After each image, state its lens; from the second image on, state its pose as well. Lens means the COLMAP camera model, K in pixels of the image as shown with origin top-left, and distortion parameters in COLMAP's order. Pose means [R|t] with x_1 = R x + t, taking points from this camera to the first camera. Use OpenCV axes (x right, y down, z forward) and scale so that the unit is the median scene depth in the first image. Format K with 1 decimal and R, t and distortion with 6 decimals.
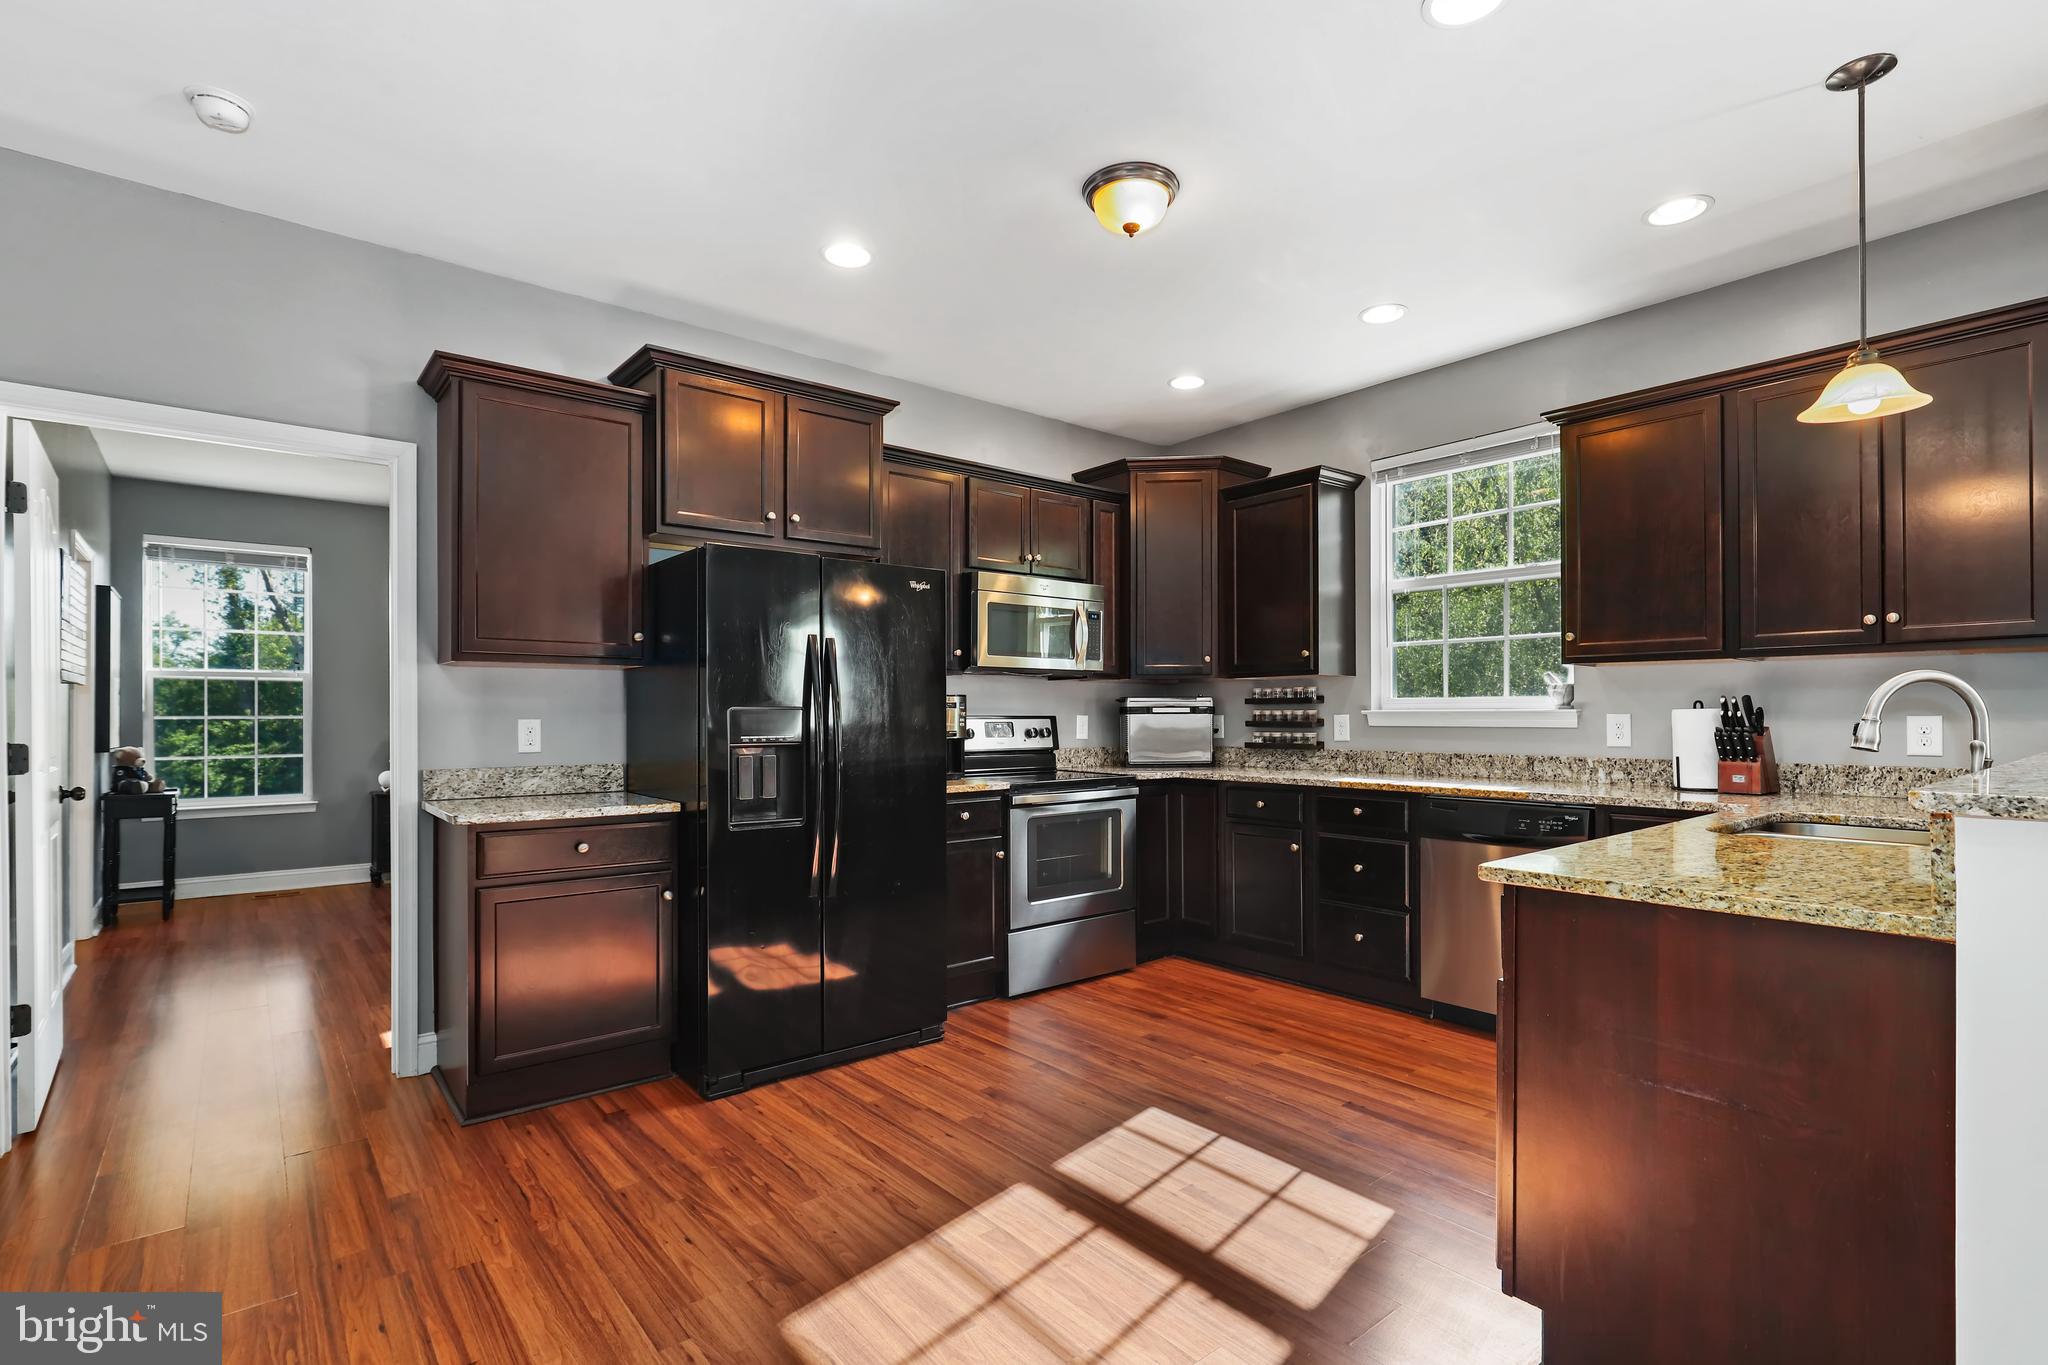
lens RADIAL K [[970.0, 0, 1015.6], [0, 970.0, 700.6], [0, 0, 1]] dist [0.014510, 0.000130]
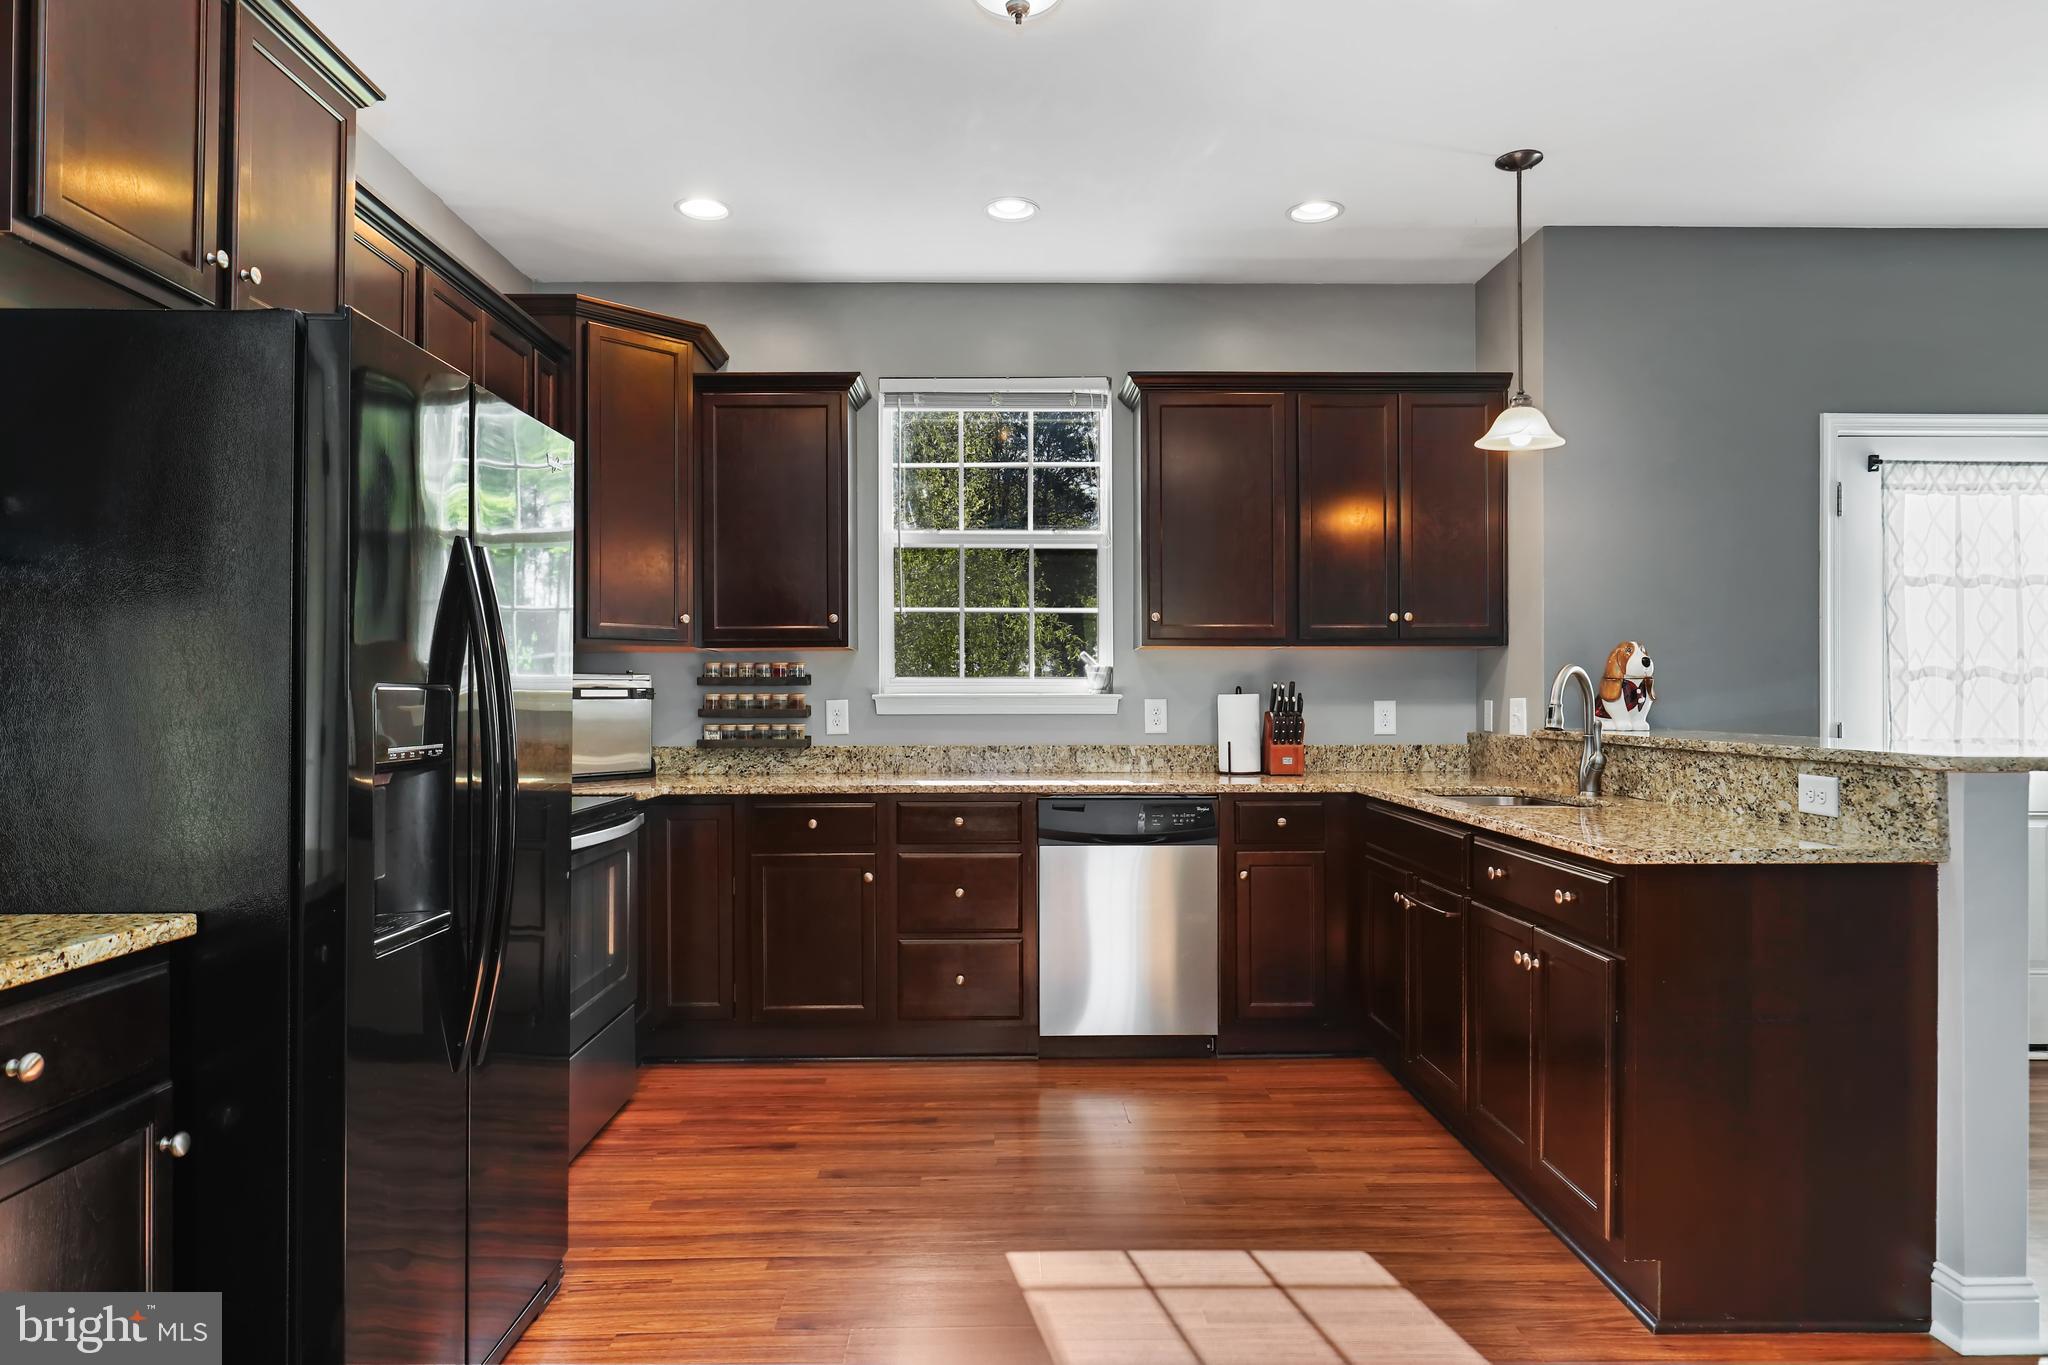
lens RADIAL K [[1303.9, 0, 1024.0], [0, 1303.9, 682.5], [0, 0, 1]] dist [0.011627, 0.000772]
pose [[0.614967, 0.009632, 0.788494, -0.442581], [-0.011272, 0.999931, -0.003423, 0.002996], [-0.788472, -0.006783, 0.615033, 0.293116]]
